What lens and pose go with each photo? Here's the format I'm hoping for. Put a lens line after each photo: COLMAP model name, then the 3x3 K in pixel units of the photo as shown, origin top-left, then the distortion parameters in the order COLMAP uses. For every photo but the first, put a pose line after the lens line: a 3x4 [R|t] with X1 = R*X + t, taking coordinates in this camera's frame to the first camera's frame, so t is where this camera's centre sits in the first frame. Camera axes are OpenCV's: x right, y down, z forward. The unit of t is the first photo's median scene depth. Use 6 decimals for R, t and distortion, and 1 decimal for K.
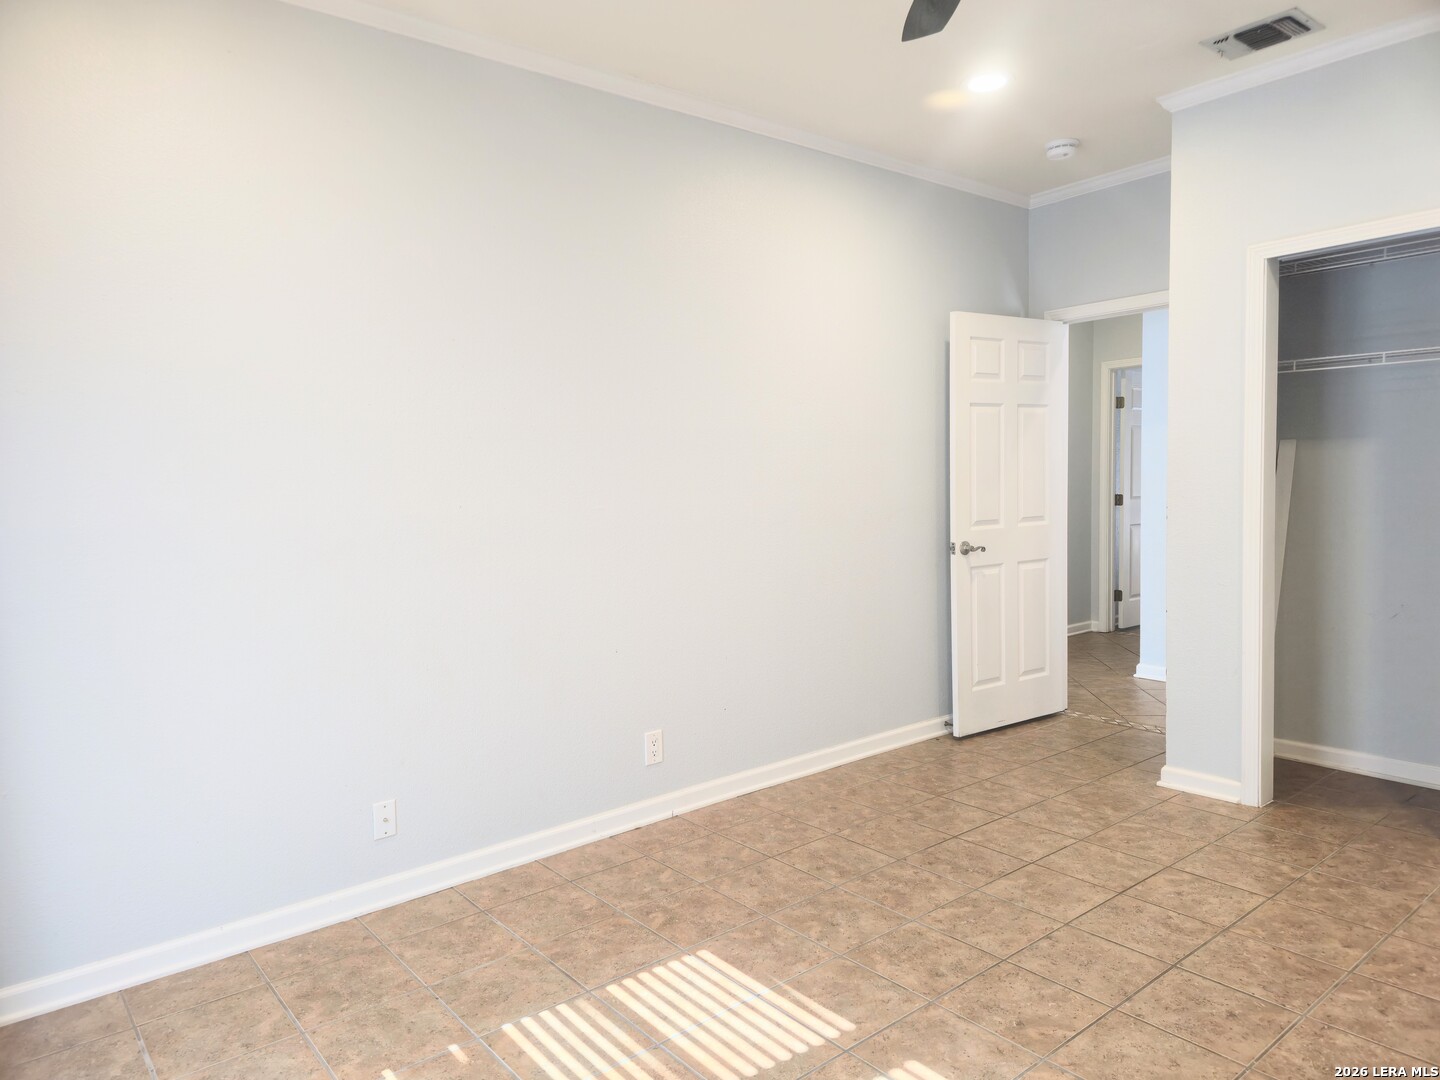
lens RADIAL K [[951.0, 0, 719.4], [0, 951.0, 539.9], [0, 0, 1]] dist [0.053827, -0.042610]
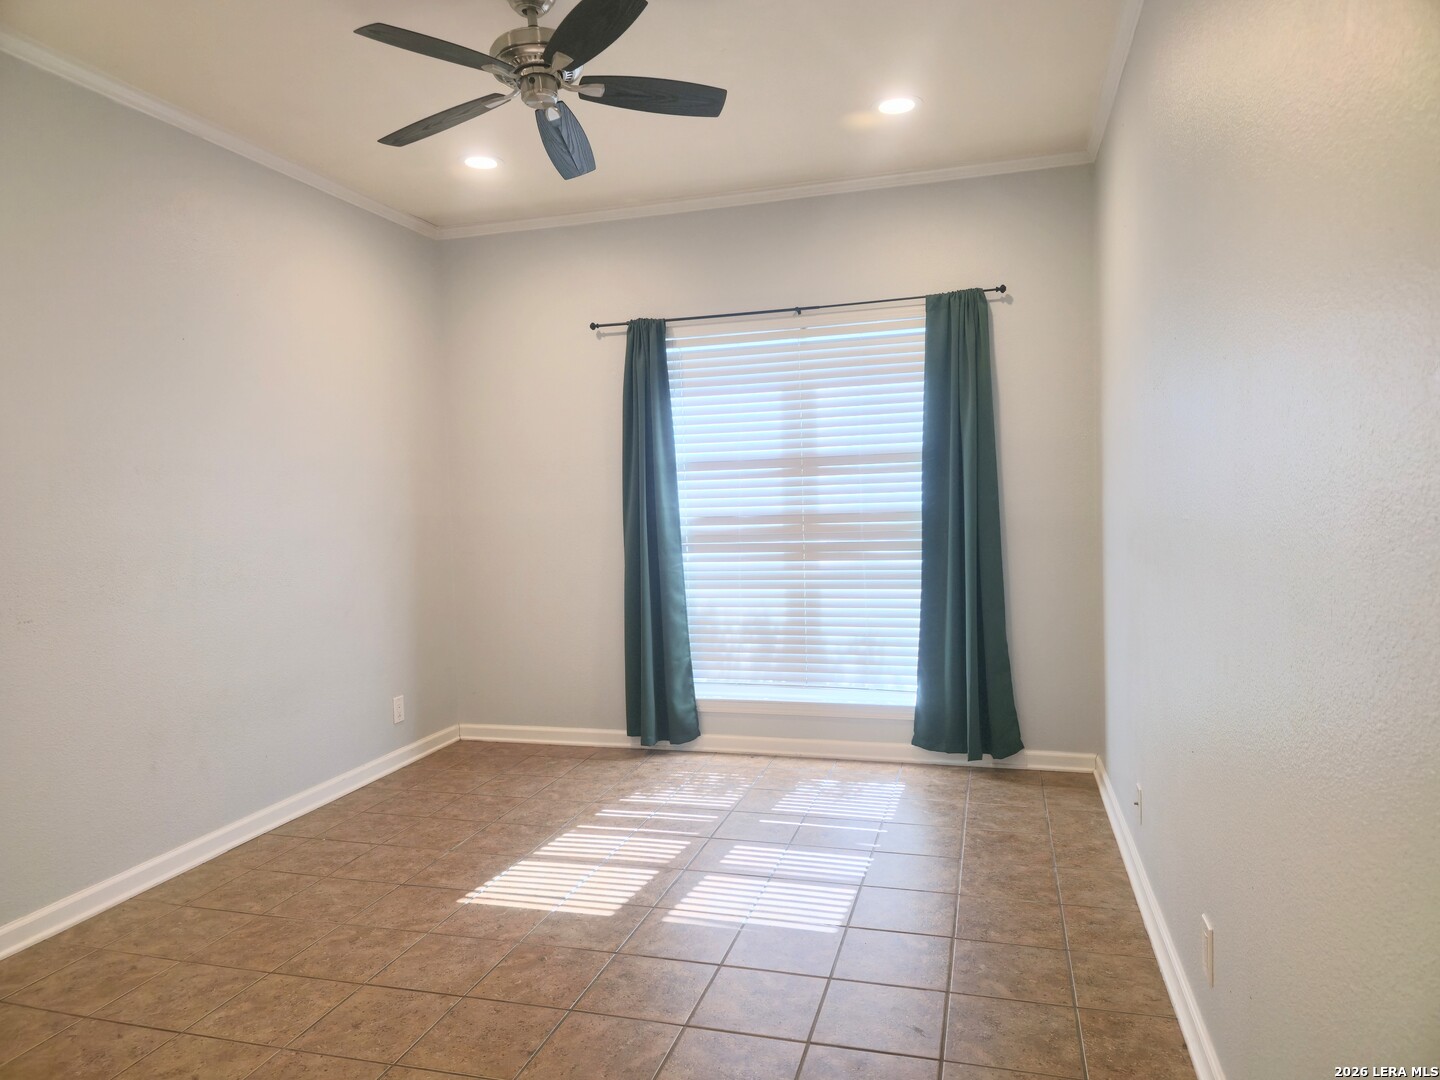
lens RADIAL K [[951.0, 0, 719.8], [0, 951.0, 540.0], [0, 0, 1]] dist [0.053827, -0.042610]
pose [[-0.822490, 0.078673, -0.563312, 0.700438], [0.012635, 0.992671, 0.120189, -0.143710], [0.568639, 0.091737, -0.817456, 1.888737]]
